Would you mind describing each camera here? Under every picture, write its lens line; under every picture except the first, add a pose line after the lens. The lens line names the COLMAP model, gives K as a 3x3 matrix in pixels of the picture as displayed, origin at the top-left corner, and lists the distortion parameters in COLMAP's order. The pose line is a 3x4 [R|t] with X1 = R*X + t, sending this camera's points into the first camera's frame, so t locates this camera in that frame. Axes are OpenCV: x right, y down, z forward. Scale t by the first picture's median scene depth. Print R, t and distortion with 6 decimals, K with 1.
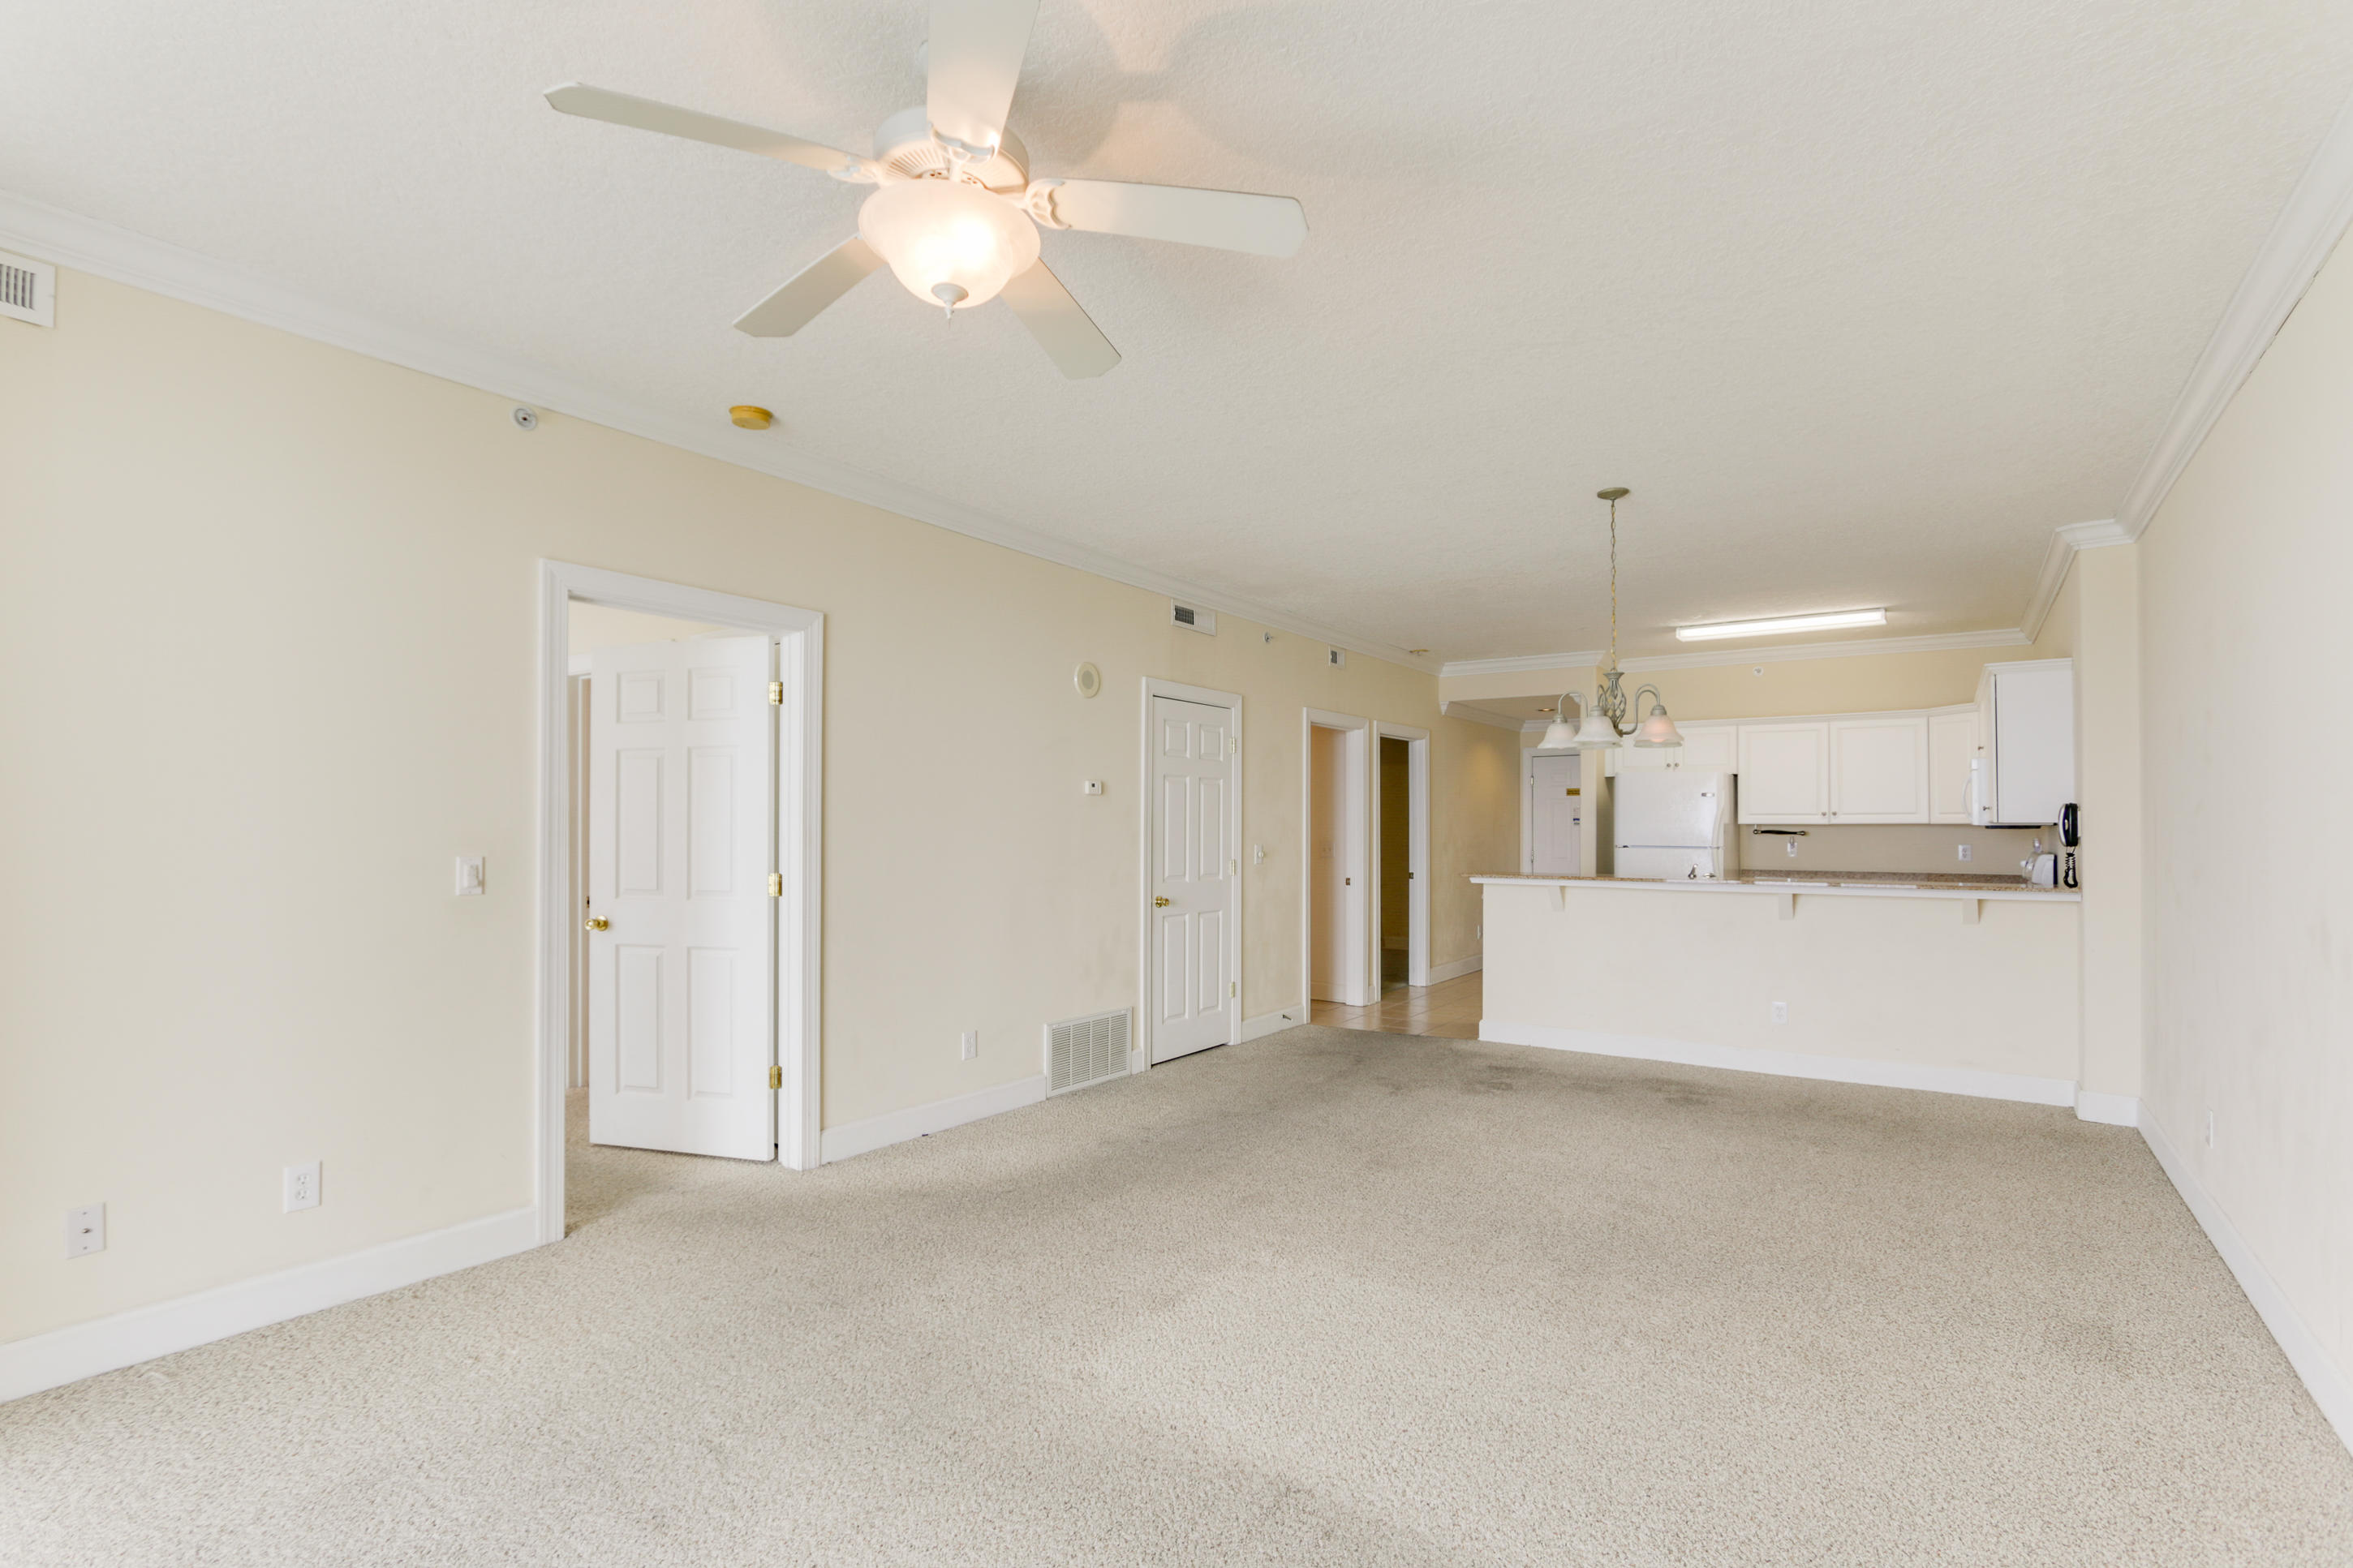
lens RADIAL K [[1110.2, 0, 1185.1], [0, 1110.2, 823.4], [0, 0, 1]] dist [-0.025987, -0.000259]
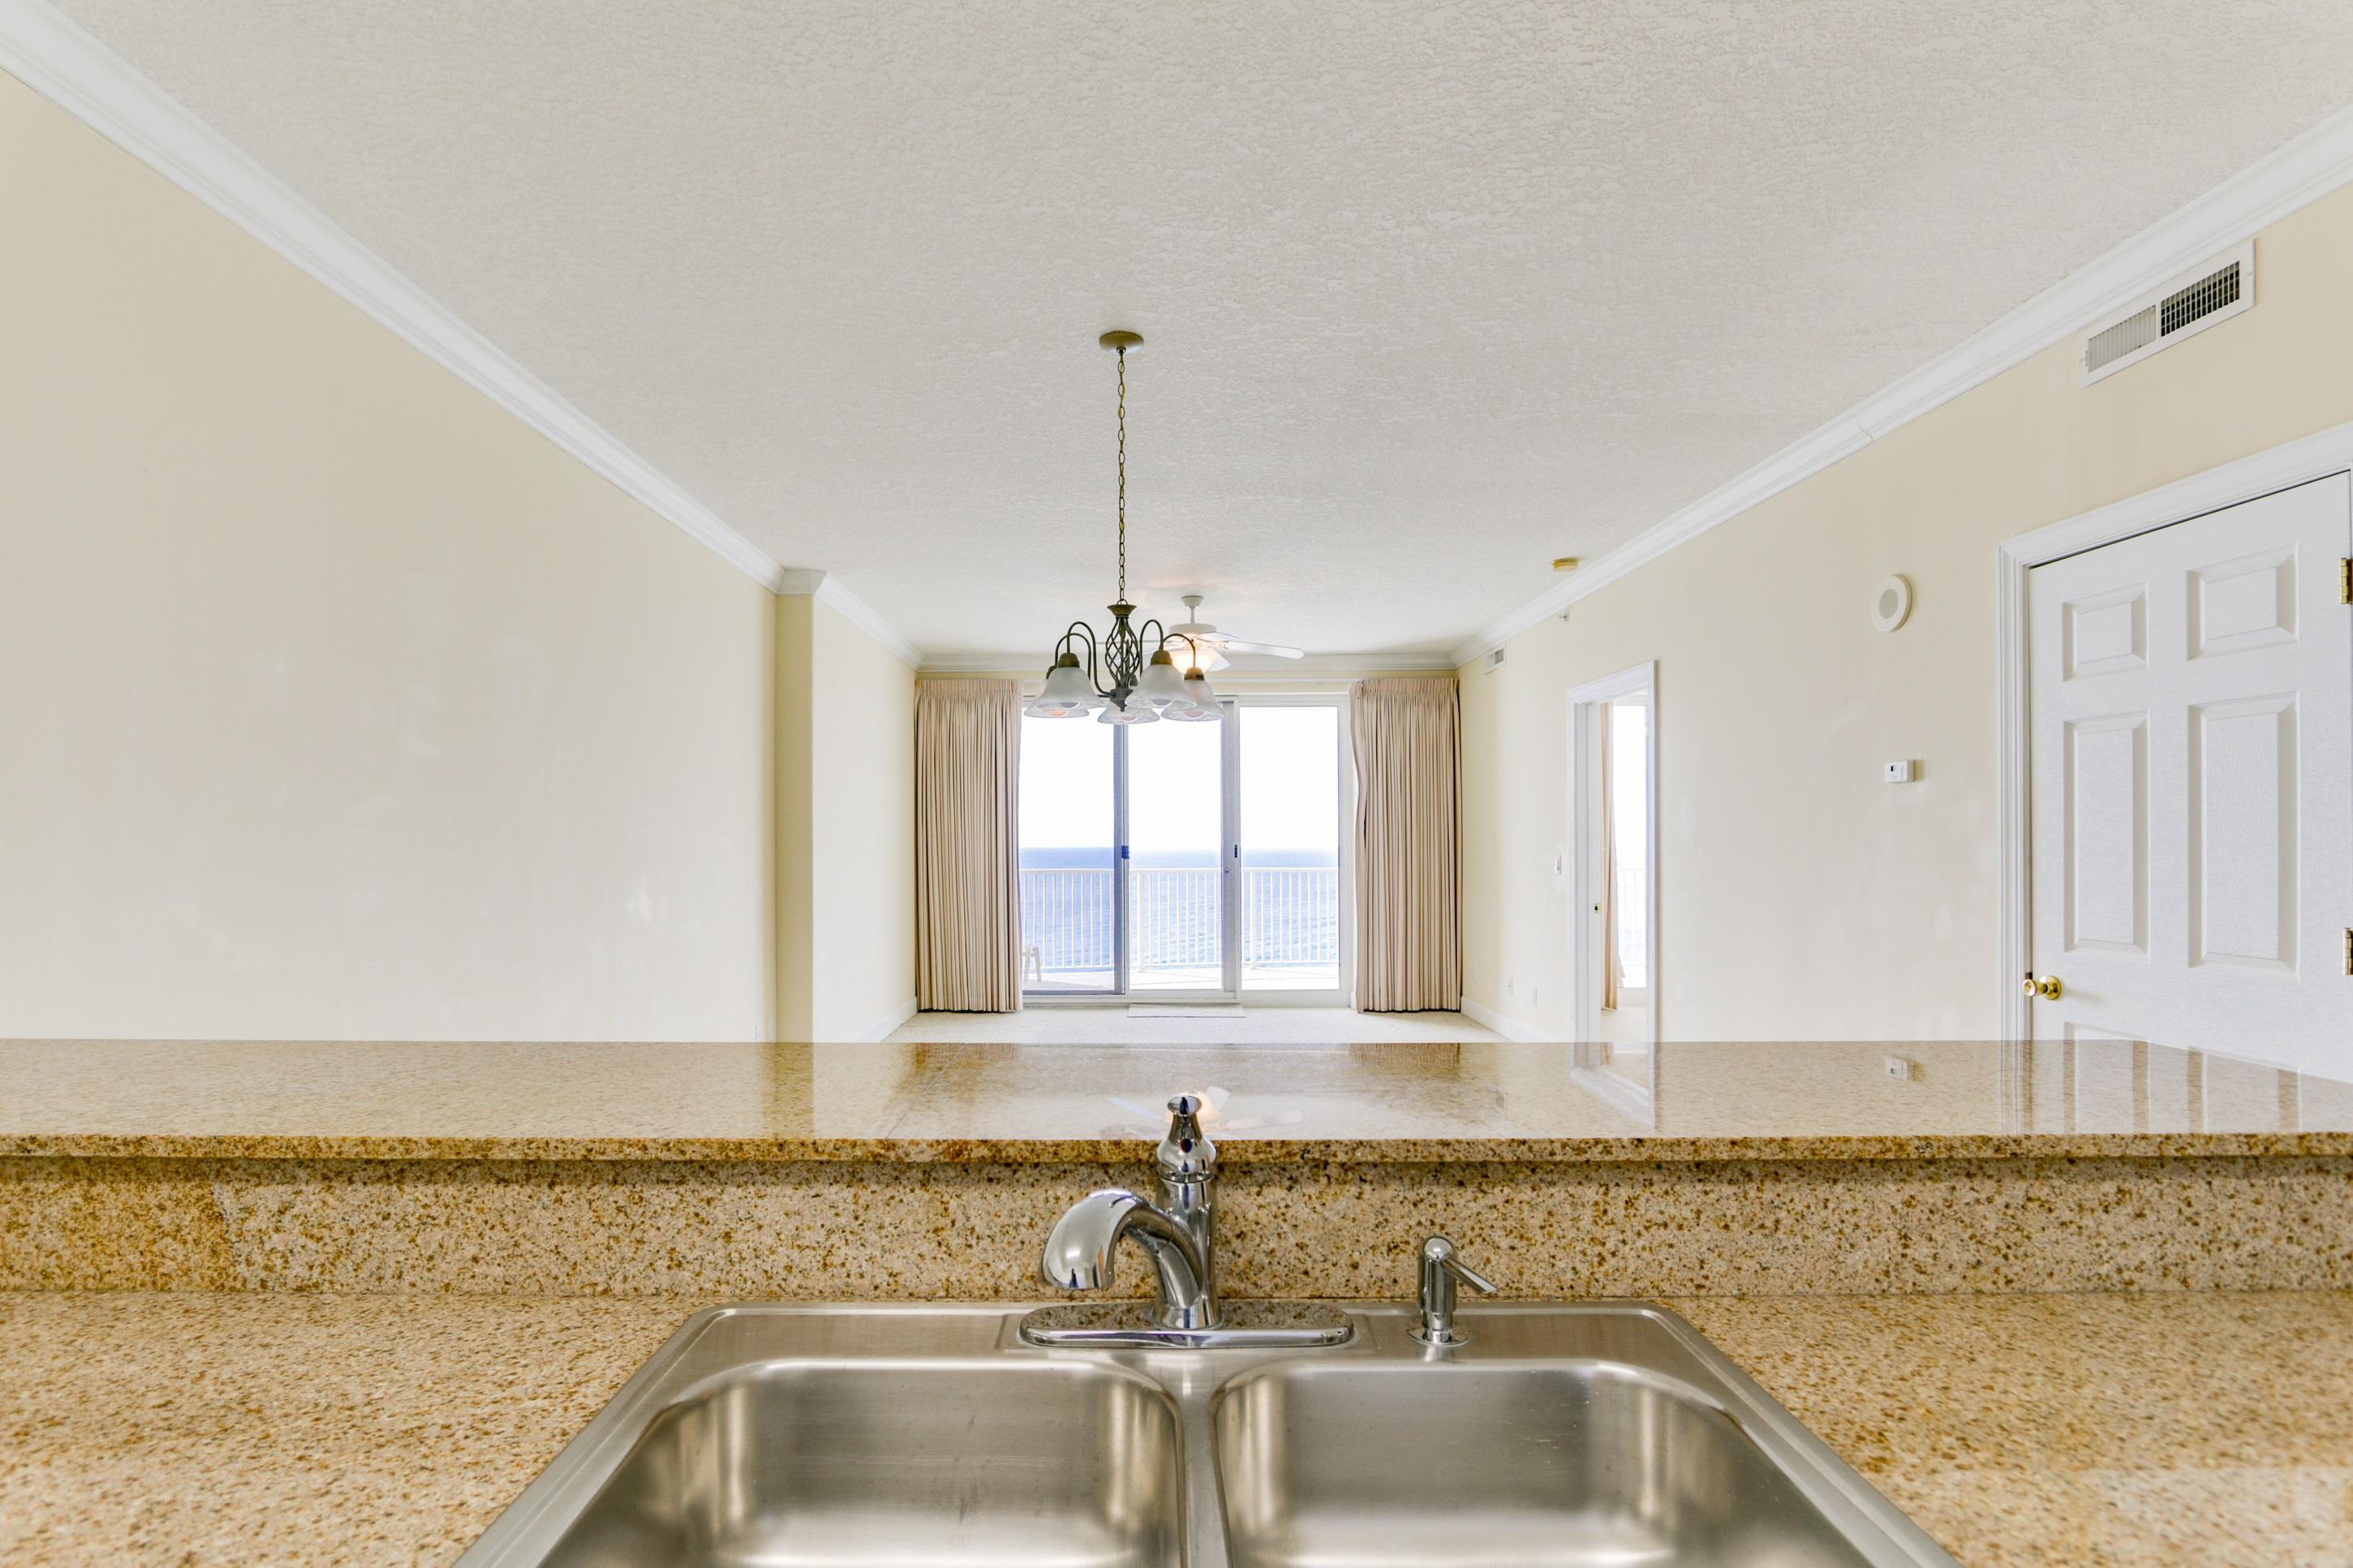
lens RADIAL K [[1086.4, 0, 1175.2], [0, 1086.4, 833.1], [0, 0, 1]] dist [-0.013124, 0.000669]
pose [[-0.786141, -0.006467, -0.618014, 0.592468], [-0.003130, 0.999974, -0.006483, 0.007063], [0.618039, -0.003163, -0.786141, 1.178922]]
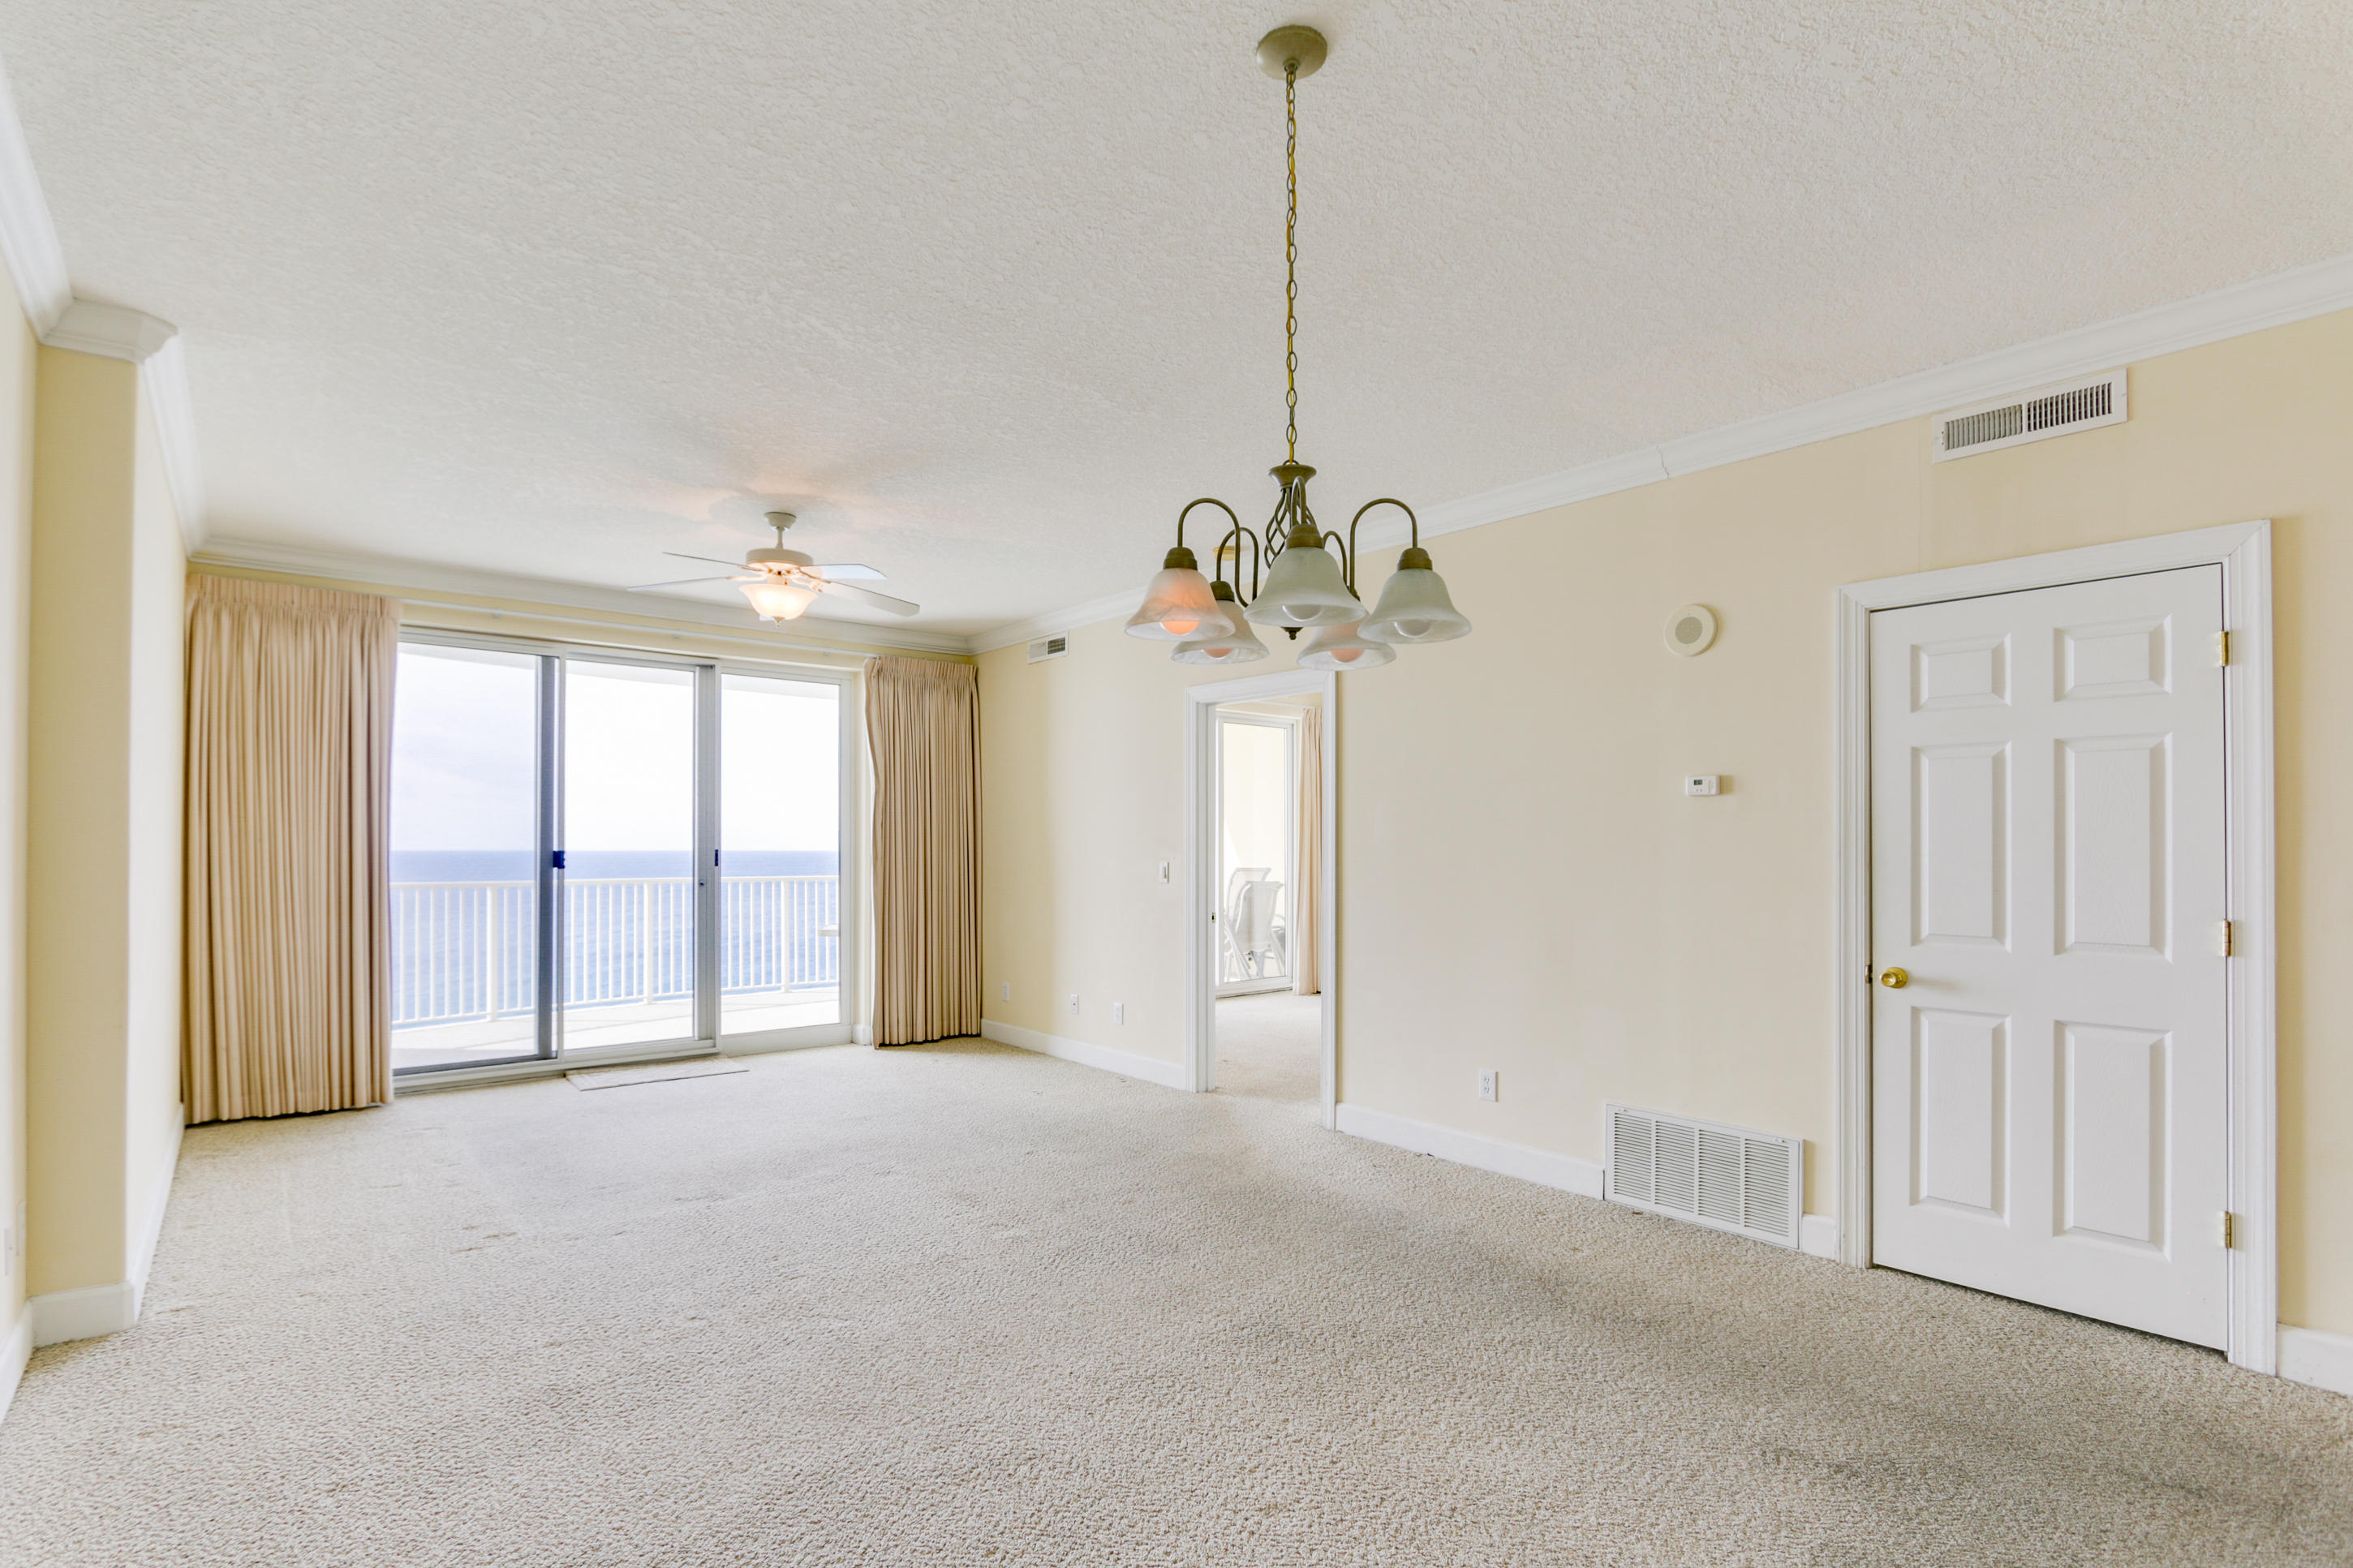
lens RADIAL K [[1086.4, 0, 1175.2], [0, 1086.4, 833.1], [0, 0, 1]] dist [-0.013124, 0.000669]
pose [[-0.234722, -0.017826, -0.971899, 0.615422], [-0.008975, 0.999829, -0.016171, 0.009930], [0.972021, 0.004927, -0.234842, 0.807438]]
